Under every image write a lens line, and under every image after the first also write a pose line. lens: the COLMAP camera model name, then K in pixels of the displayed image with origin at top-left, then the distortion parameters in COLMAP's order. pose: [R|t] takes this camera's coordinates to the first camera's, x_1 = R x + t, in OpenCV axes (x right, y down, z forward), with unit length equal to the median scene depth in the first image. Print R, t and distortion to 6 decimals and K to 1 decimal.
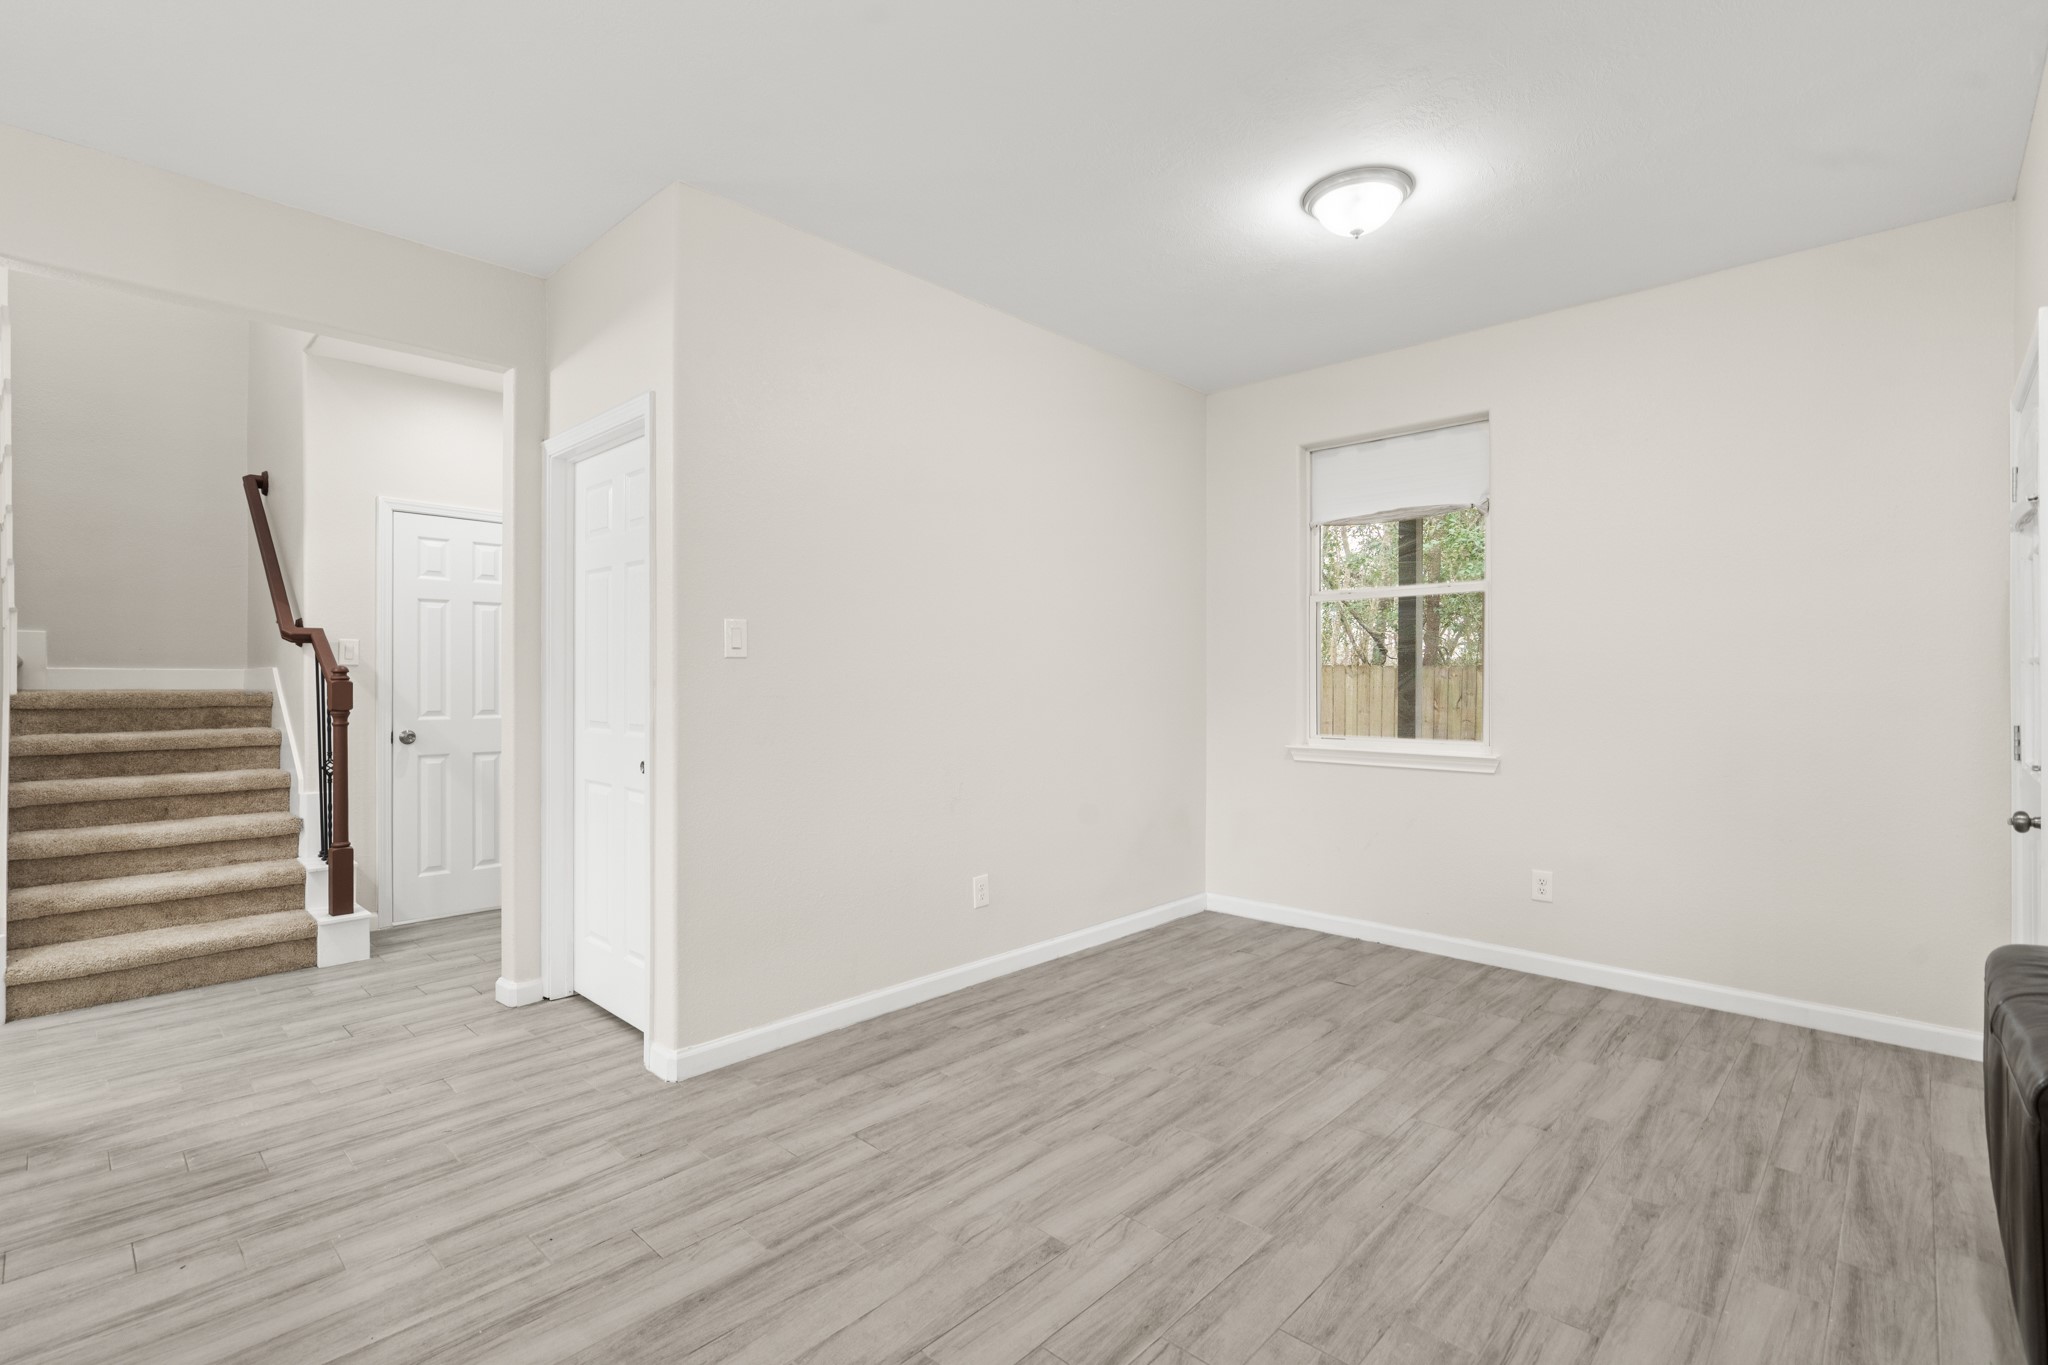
lens RADIAL K [[928.7, 0, 1024.0], [0, 928.7, 682.5], [0, 0, 1]] dist [-0.002599, -0.000293]
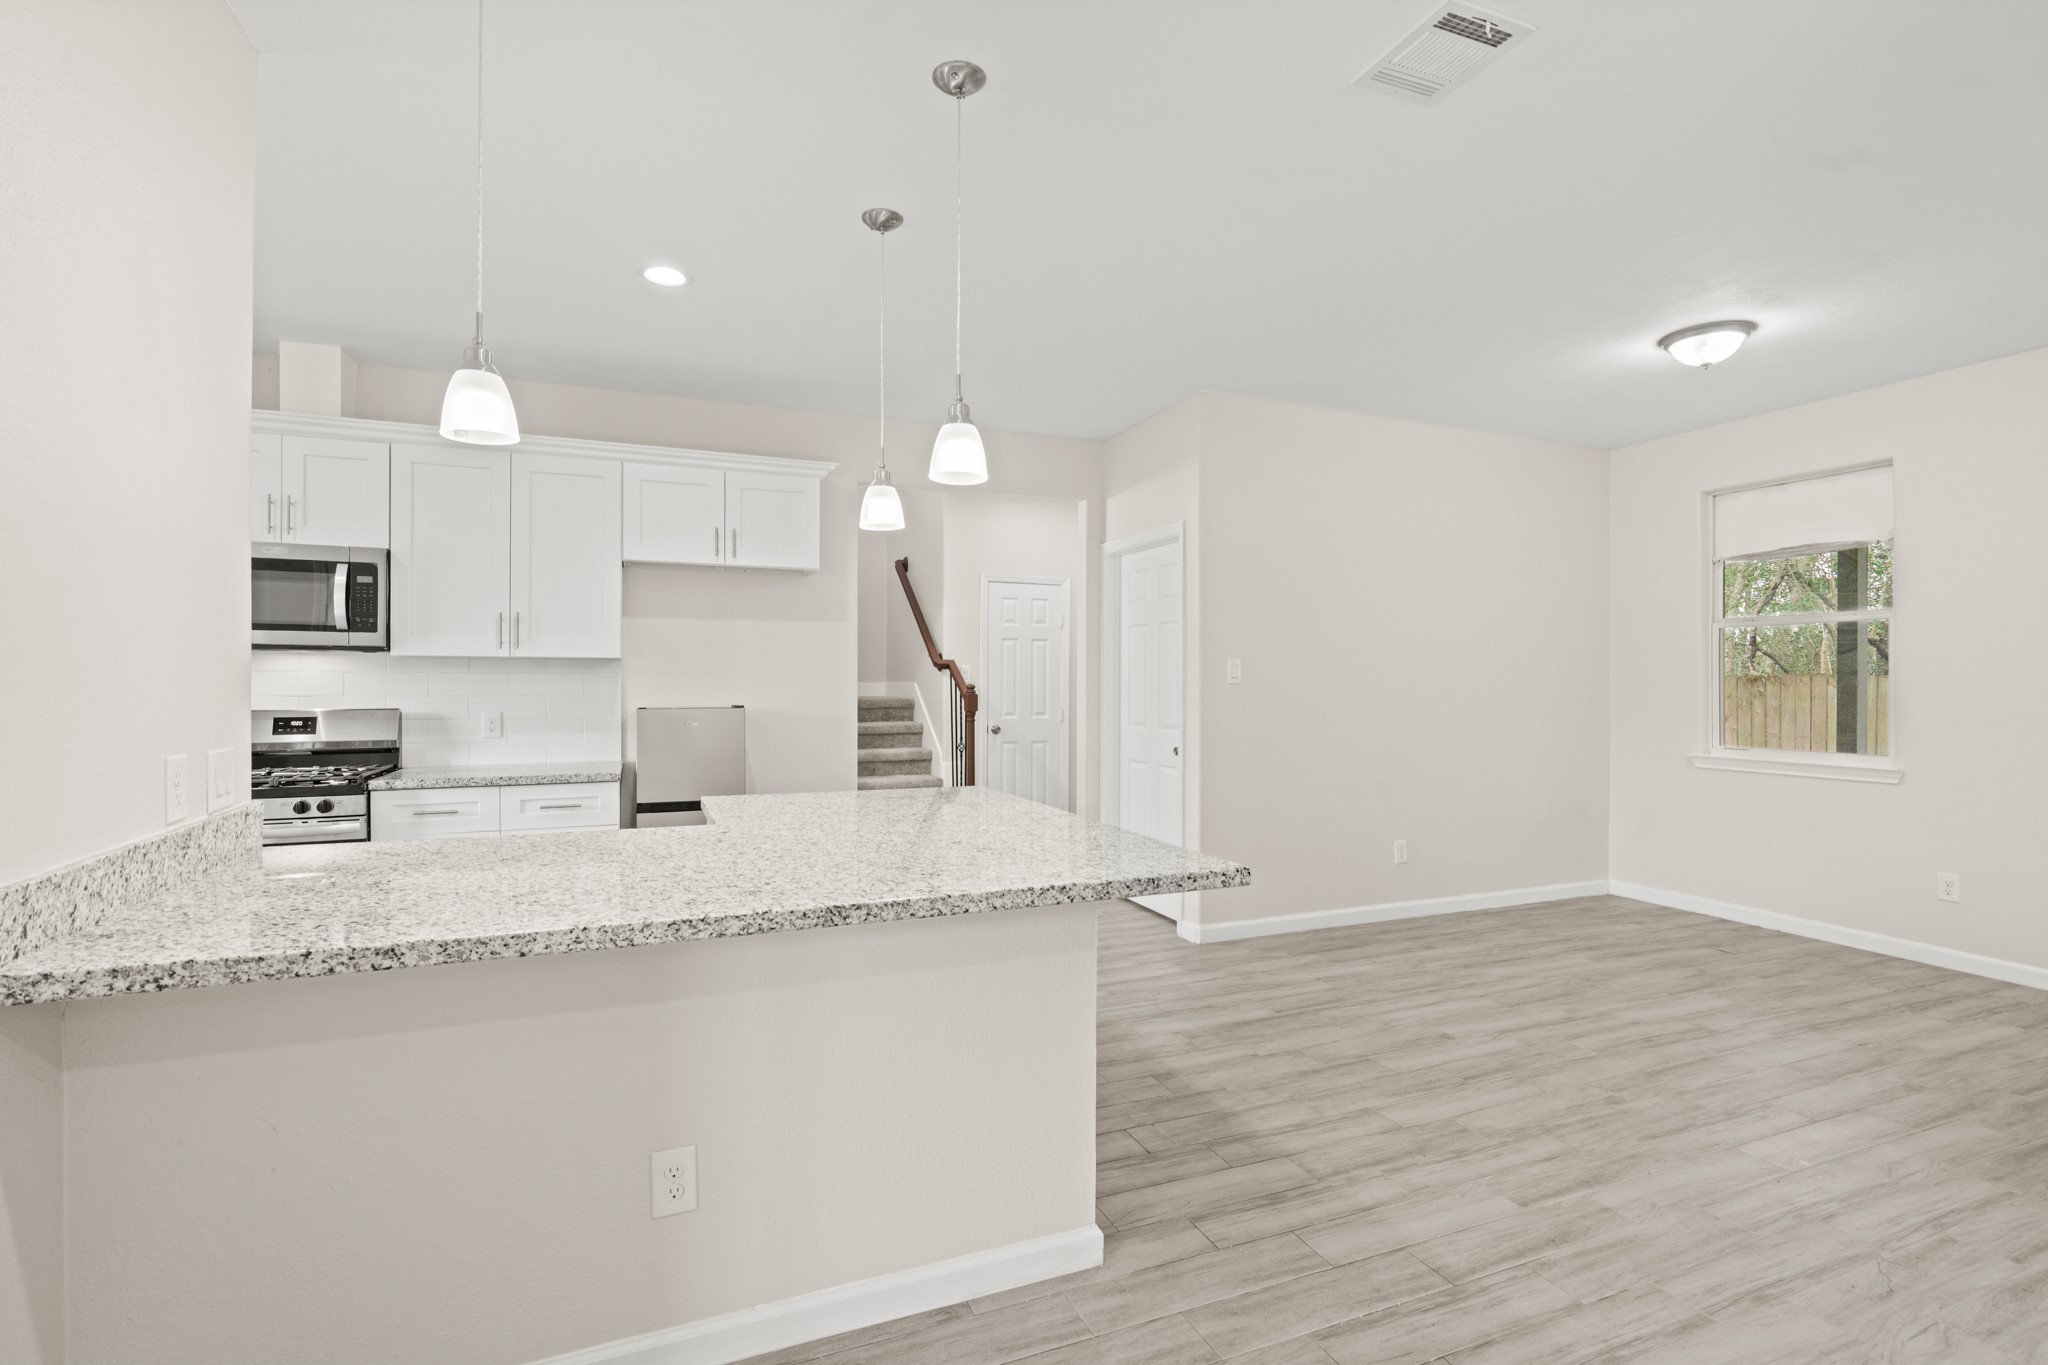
lens RADIAL K [[928.7, 0, 1024.0], [0, 928.7, 682.5], [0, 0, 1]] dist [-0.002599, -0.000293]
pose [[0.908691, 0.001362, -0.417468, 0.024825], [-0.002389, 0.999995, -0.001939, -0.024666], [0.417463, 0.002759, 0.908690, -0.585216]]
